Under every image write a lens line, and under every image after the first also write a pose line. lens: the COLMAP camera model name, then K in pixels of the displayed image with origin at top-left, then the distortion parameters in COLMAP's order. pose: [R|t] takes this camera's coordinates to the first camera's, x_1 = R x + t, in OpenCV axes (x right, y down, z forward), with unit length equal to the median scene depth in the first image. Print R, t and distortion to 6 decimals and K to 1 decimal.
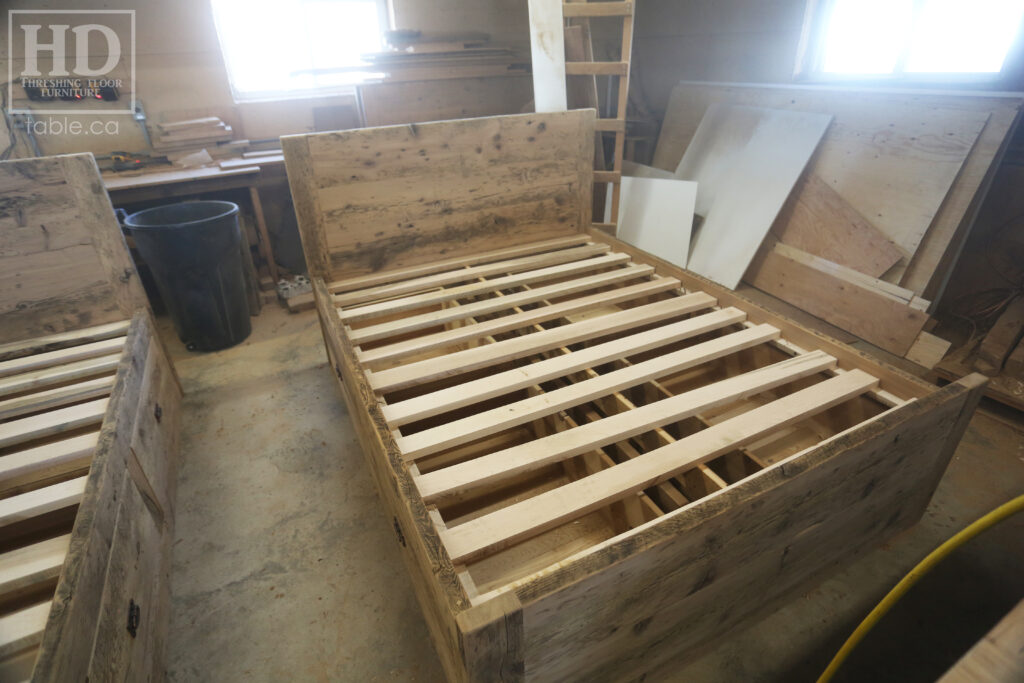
lens RADIAL K [[526.7, 0, 512.0], [0, 526.7, 341.5], [0, 0, 1]] dist [-0.086937, 0.040400]
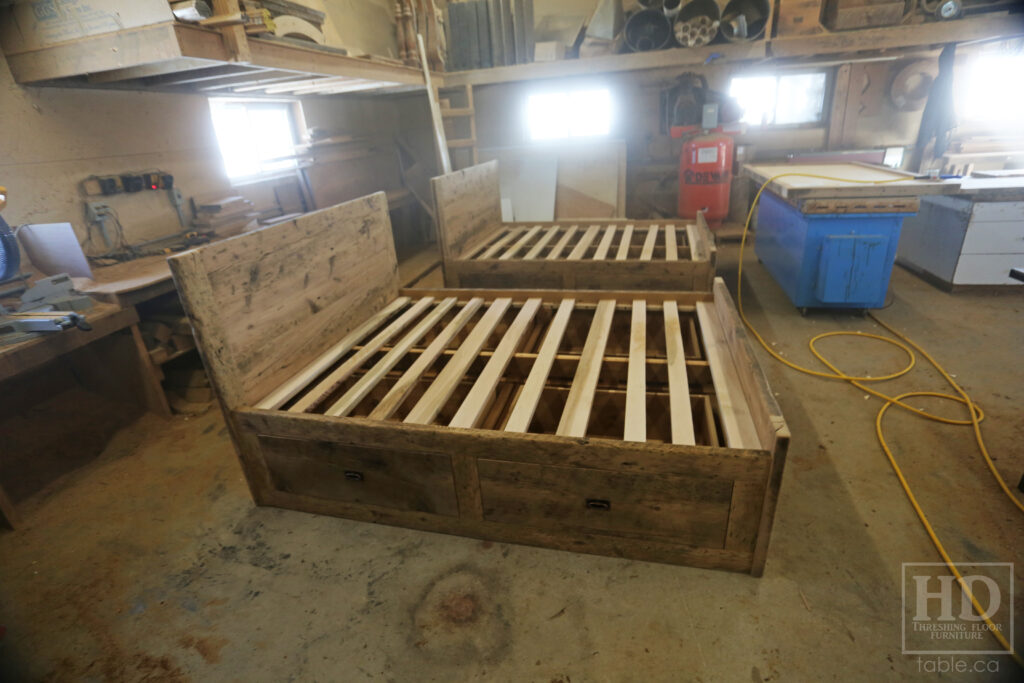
lens RADIAL K [[496.8, 0, 512.0], [0, 496.8, 341.5], [0, 0, 1]] dist [-0.078057, 0.032646]
pose [[0.662069, -0.321863, 0.676808, -1.273752], [0.409604, 0.911671, 0.032870, 0.135608], [-0.627605, 0.255461, 0.735426, -0.224104]]
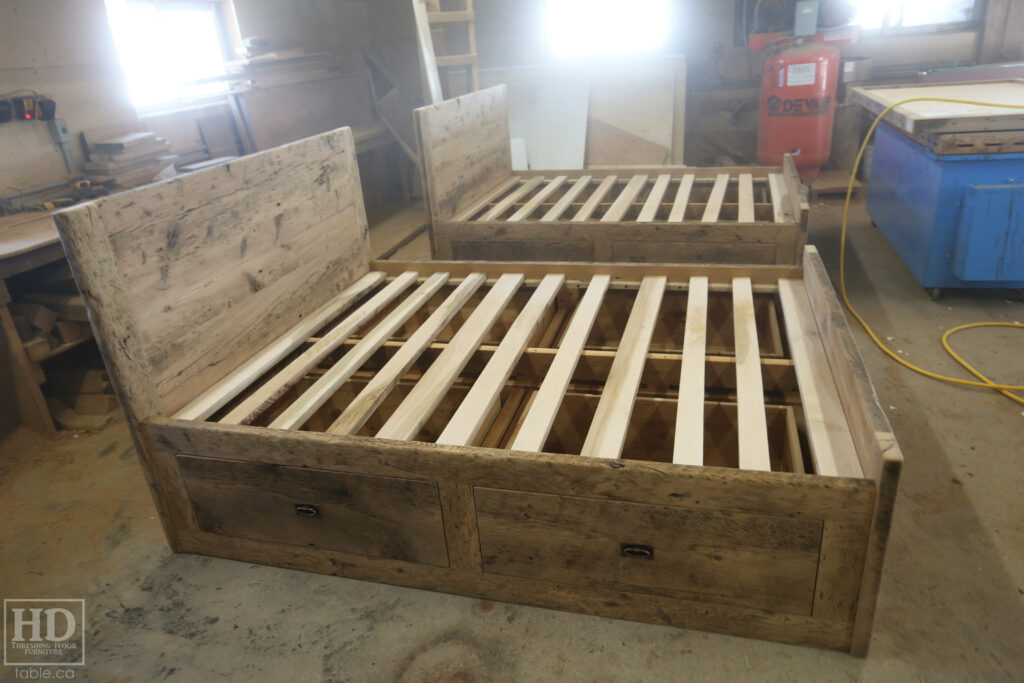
lens RADIAL K [[689.8, 0, 512.0], [0, 689.8, 341.5], [0, 0, 1]] dist [-0.045939, 0.050107]
pose [[0.678050, -0.321338, 0.661052, -1.285774], [0.405383, 0.913707, 0.028347, 0.145292], [-0.613117, 0.248759, 0.749804, -0.238677]]
